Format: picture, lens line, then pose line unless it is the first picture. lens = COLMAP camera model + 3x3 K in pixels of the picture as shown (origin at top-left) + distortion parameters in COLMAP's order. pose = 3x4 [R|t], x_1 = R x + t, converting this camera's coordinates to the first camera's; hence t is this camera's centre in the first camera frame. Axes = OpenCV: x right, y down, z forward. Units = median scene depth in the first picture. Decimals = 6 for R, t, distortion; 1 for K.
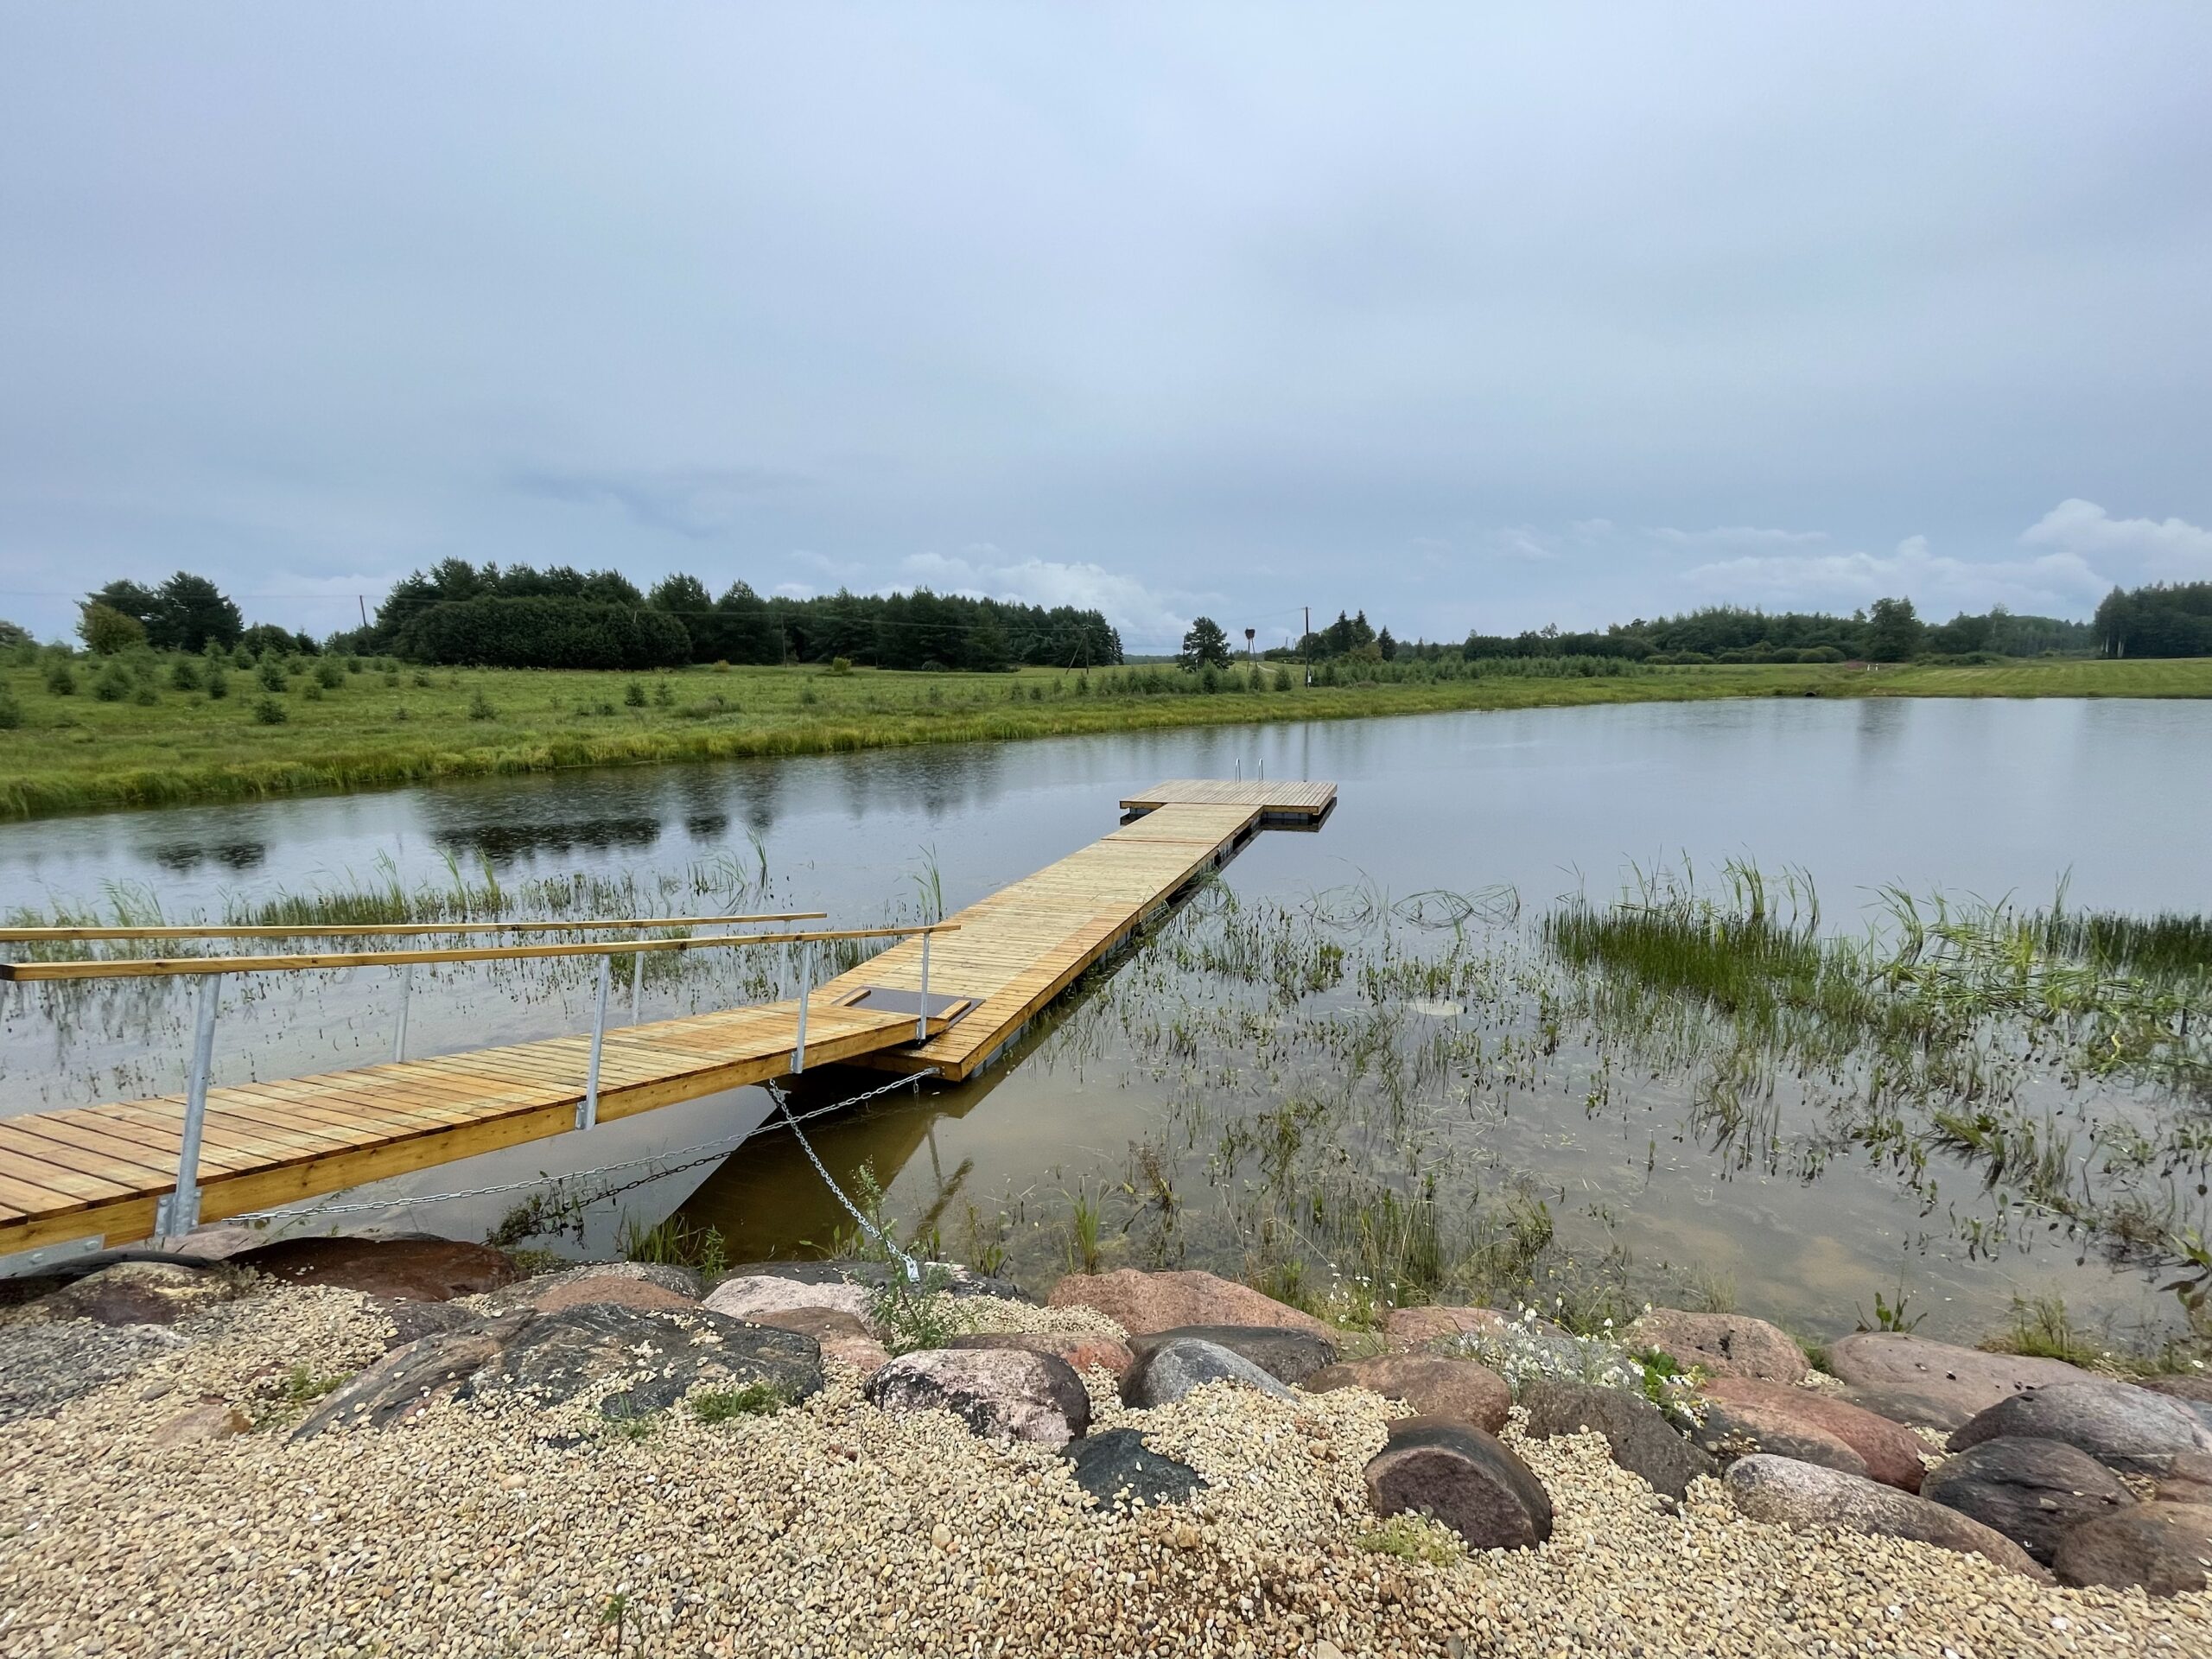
lens RADIAL K [[889.9, 0, 1109.5], [0, 889.9, 828.0], [0, 0, 1]] dist [-0.004125, -0.000583]
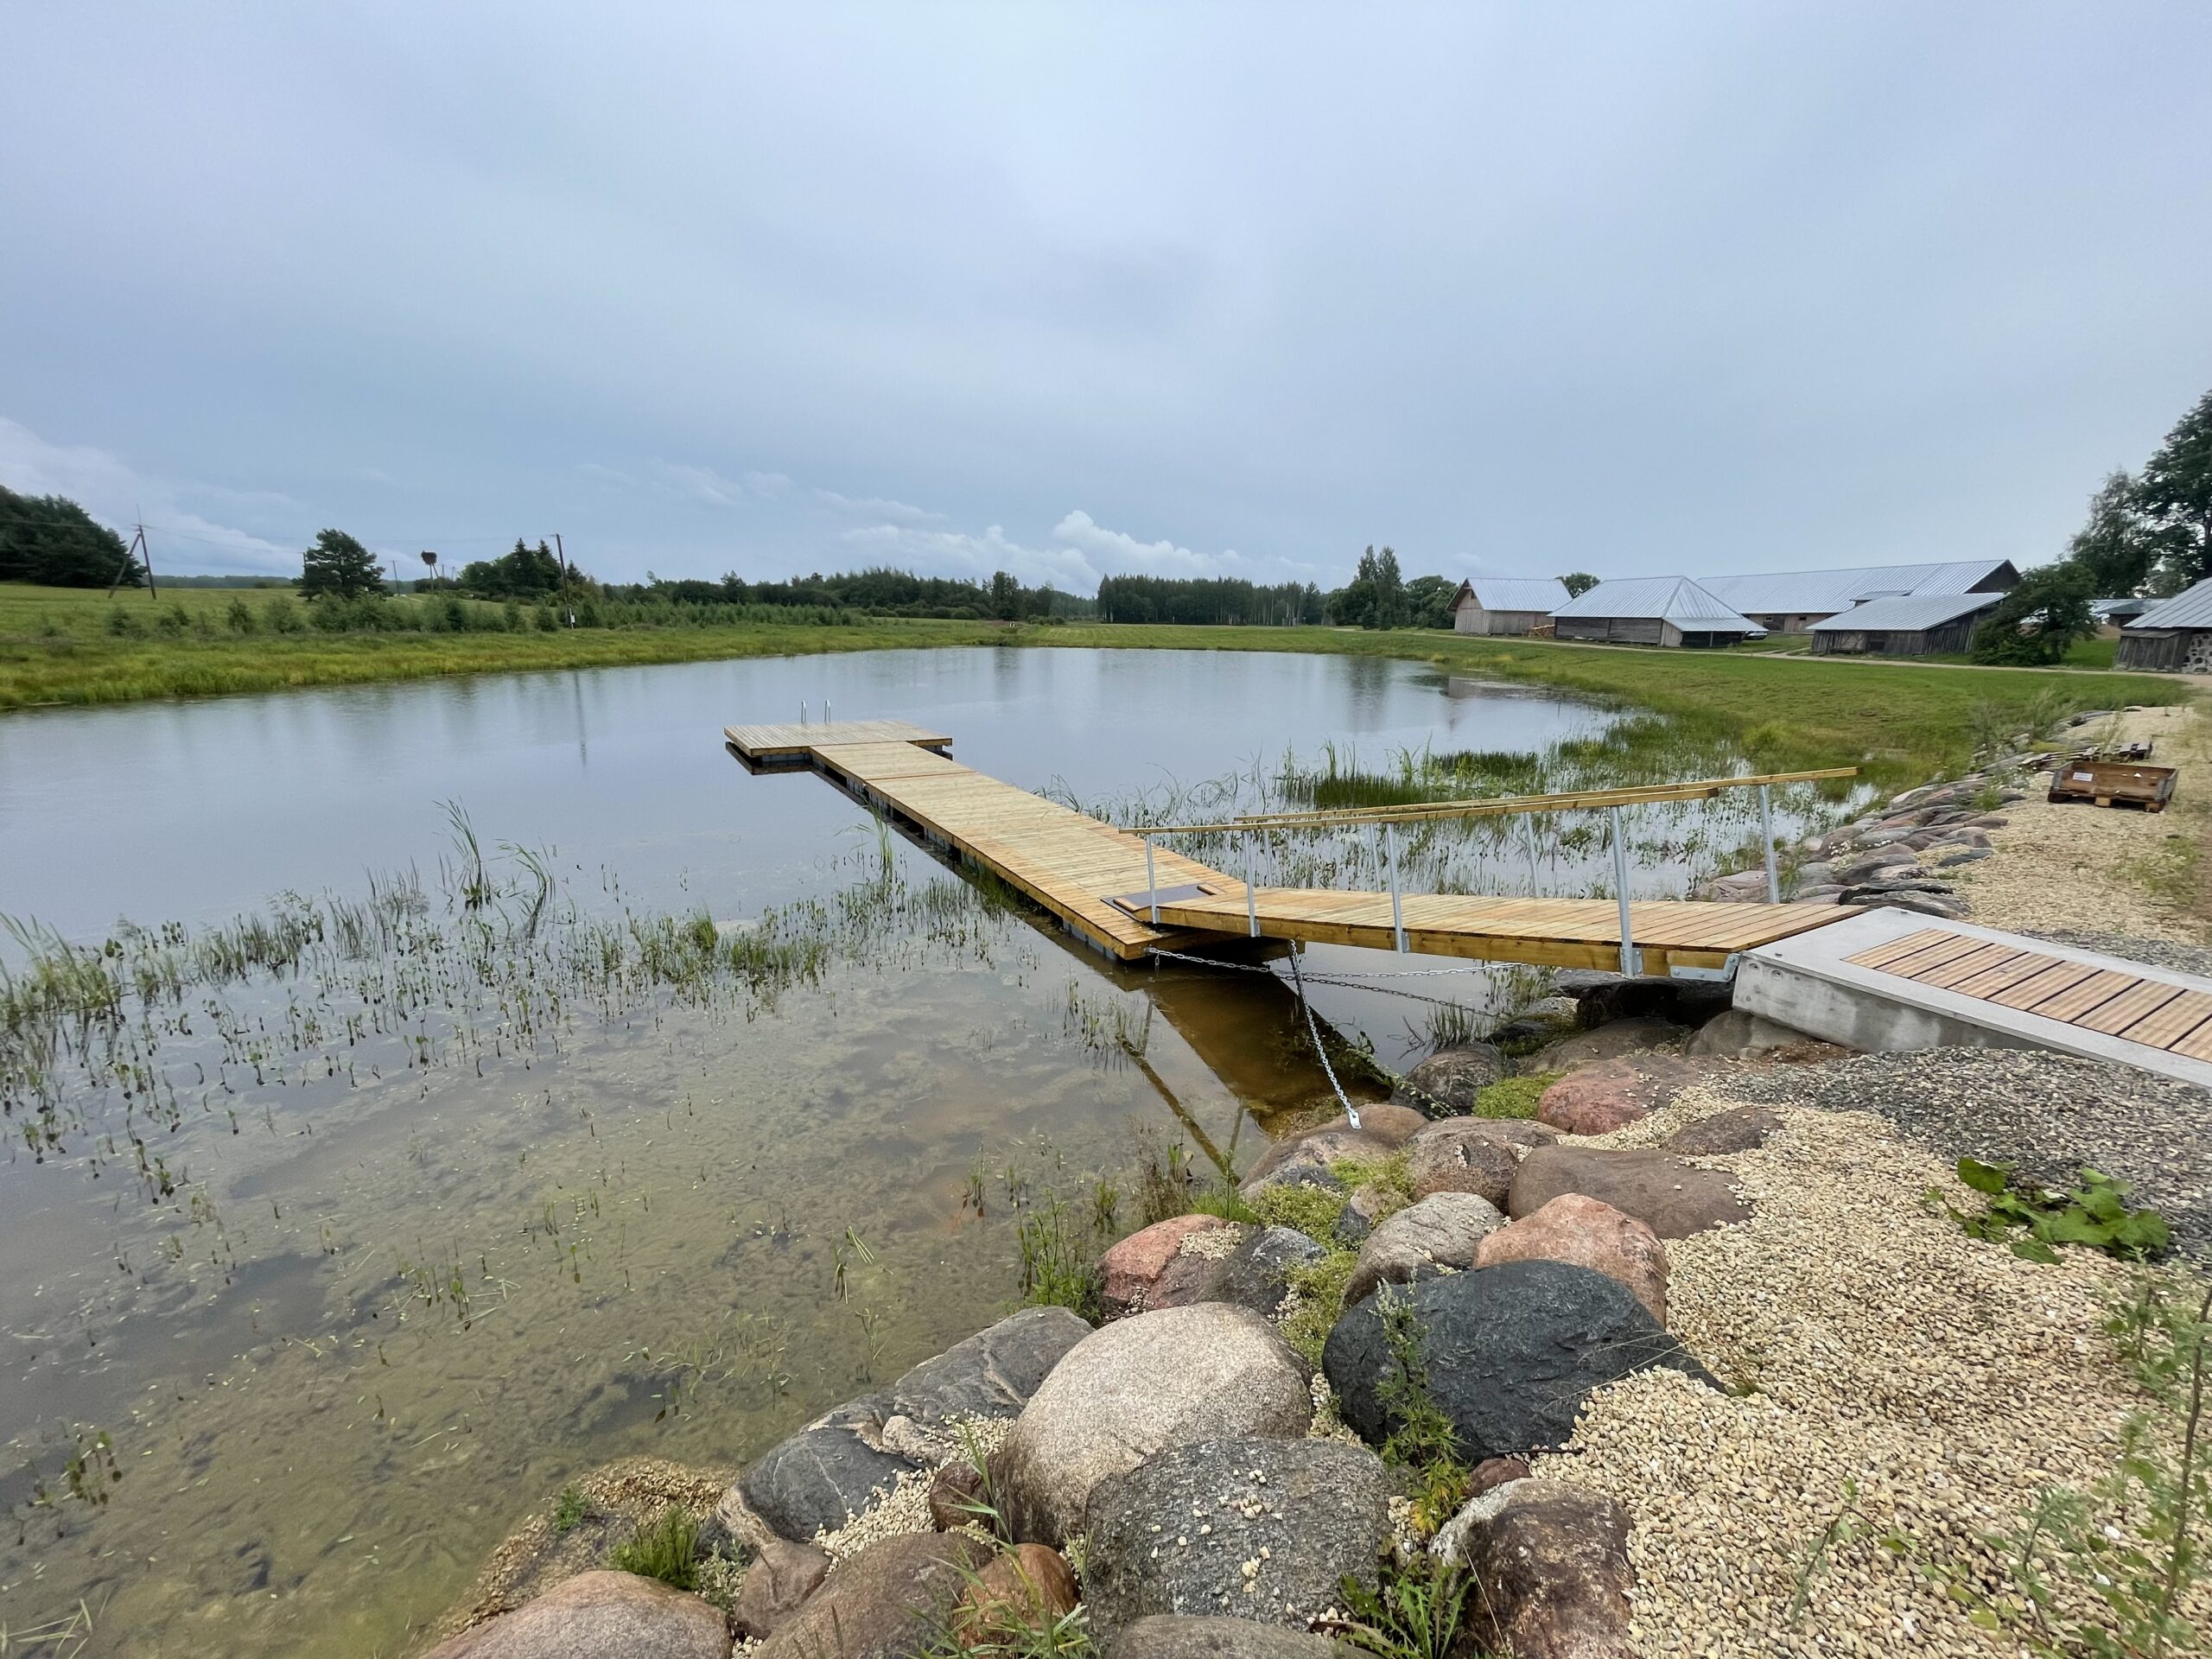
lens RADIAL K [[889.9, 0, 1110.9], [0, 889.9, 830.9], [0, 0, 1]] dist [-0.004125, -0.000583]
pose [[0.650504, -0.140963, 0.746306, -0.146833], [0.095045, 0.990010, 0.104150, -0.002182], [-0.753532, 0.003183, 0.657404, 0.038309]]
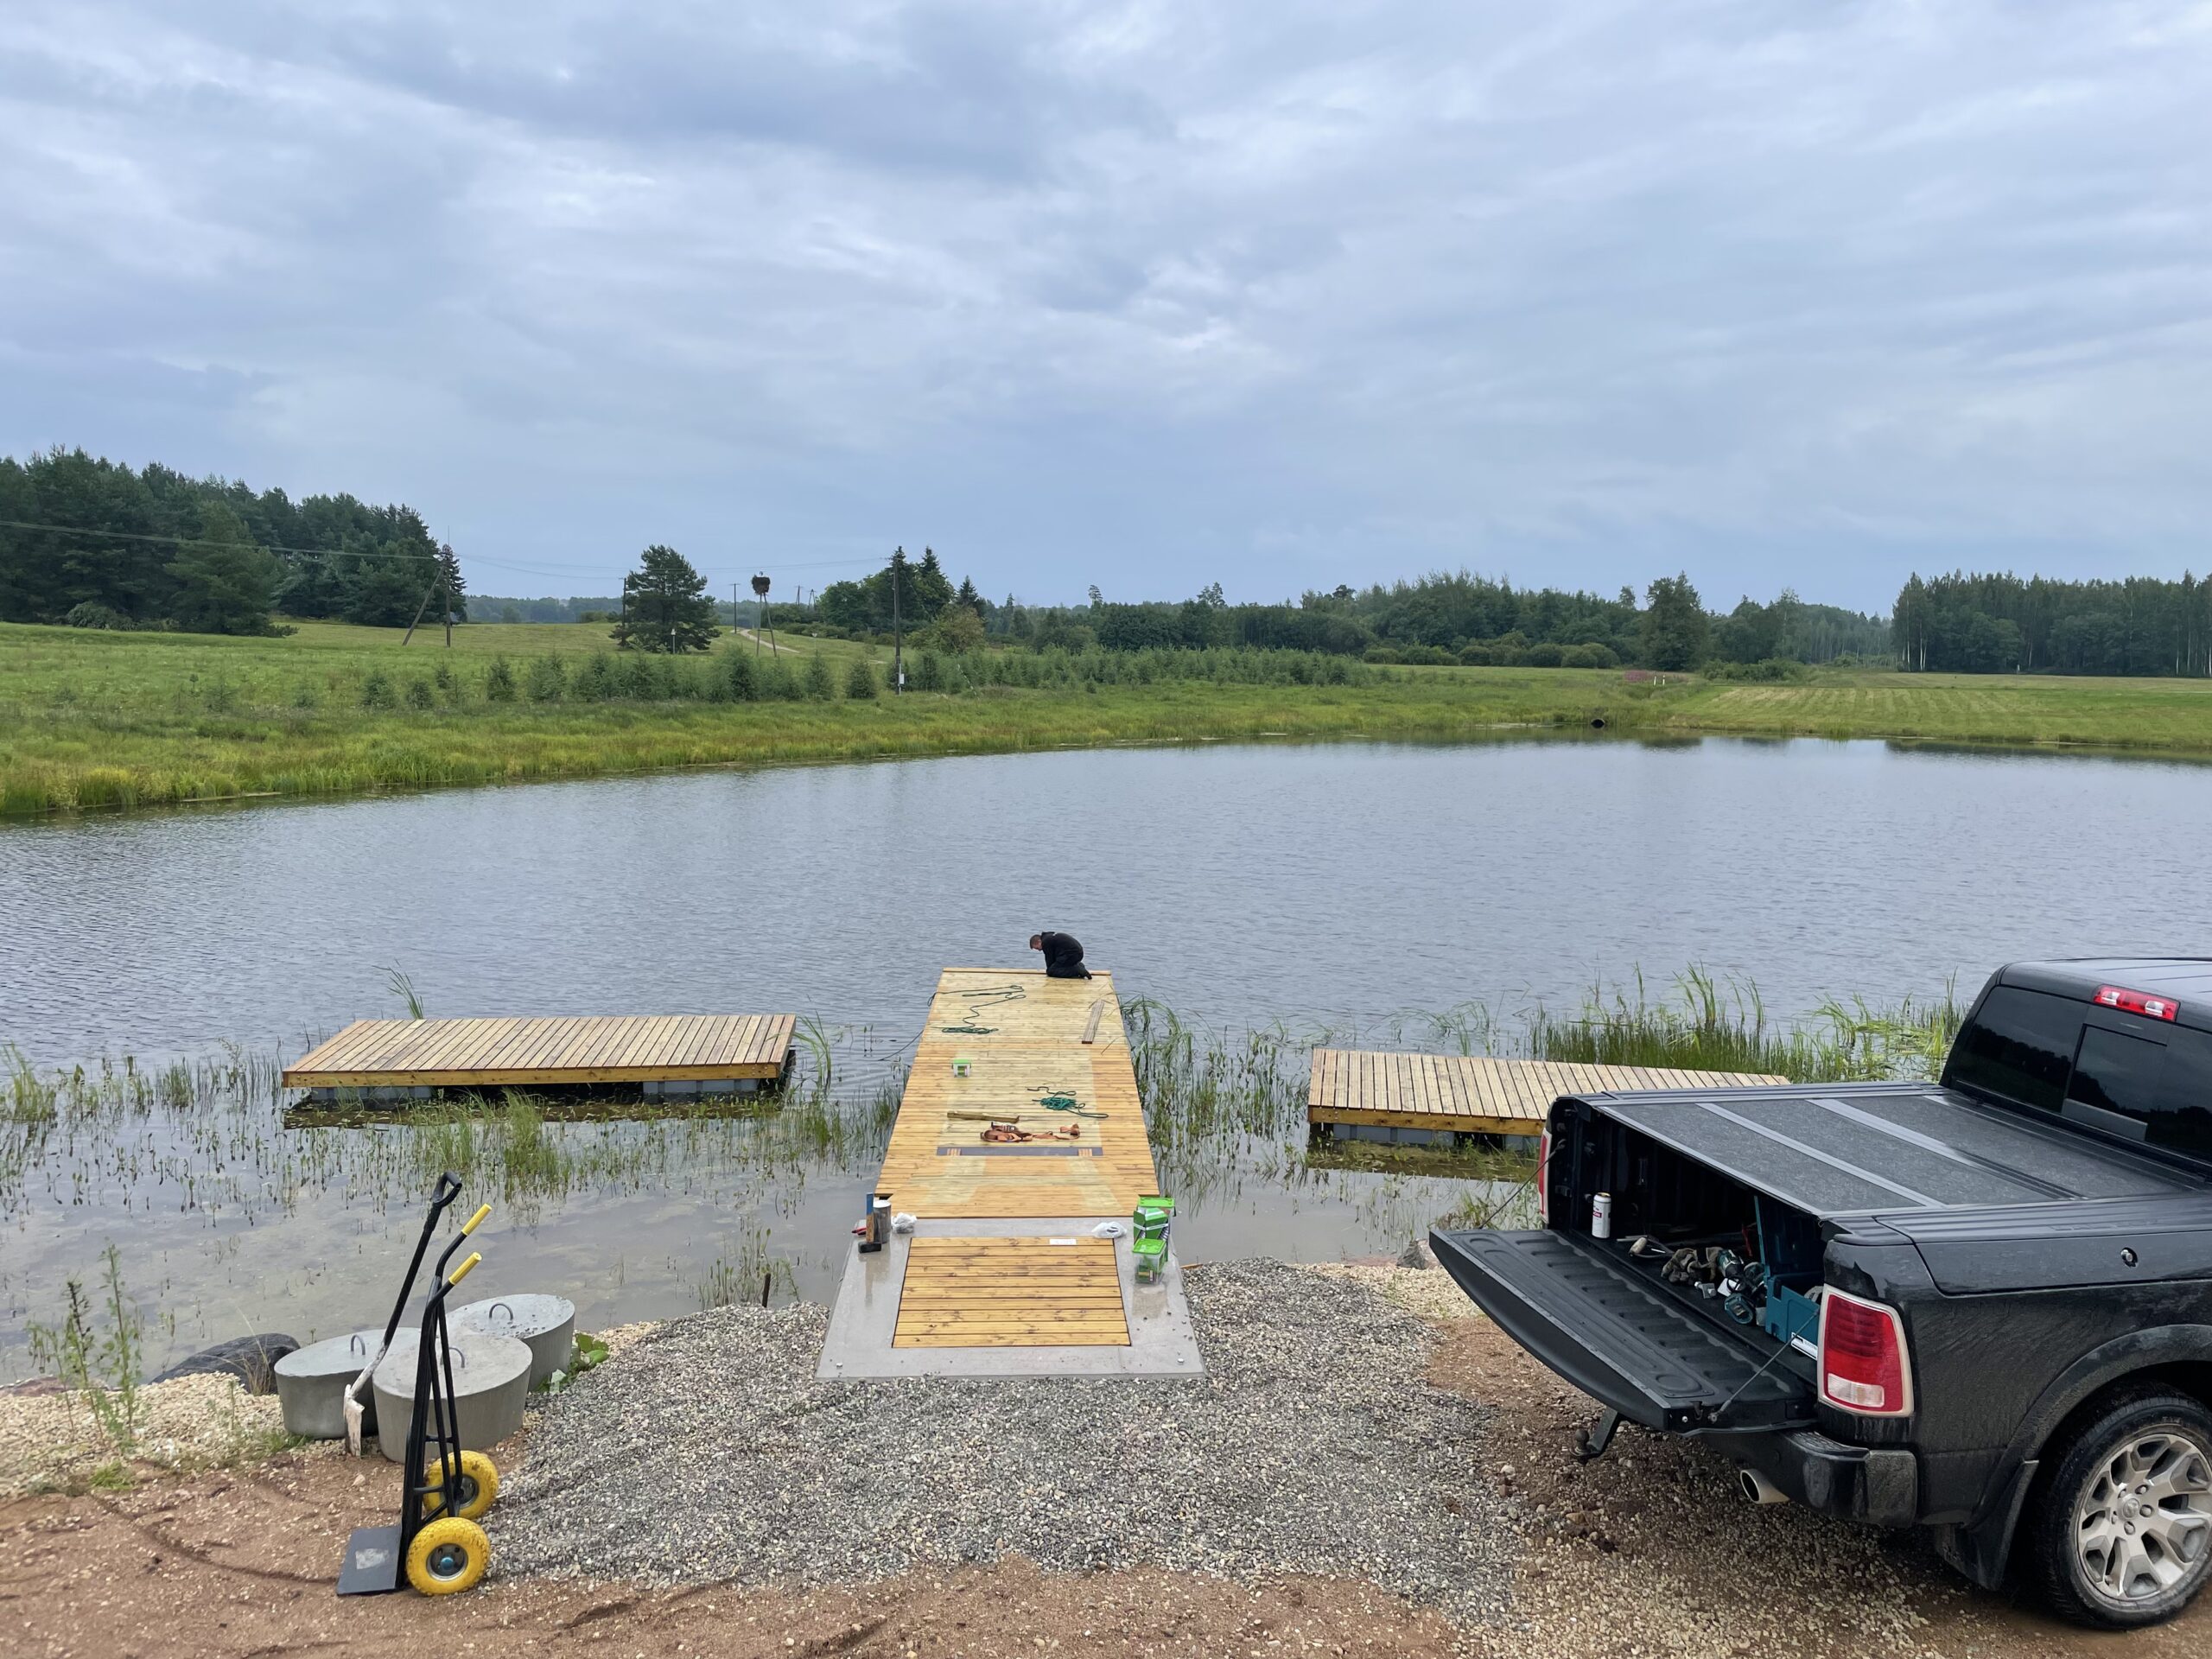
lens RADIAL K [[1674.3, 0, 1119.2], [0, 1674.3, 804.7], [0, 0, 1]] dist [0.089832, -0.119340]
pose [[0.918528, 0.002683, 0.395346, -0.103968], [0.027272, 0.997165, -0.070128, -0.004458], [-0.394414, 0.075197, 0.915851, -0.078317]]
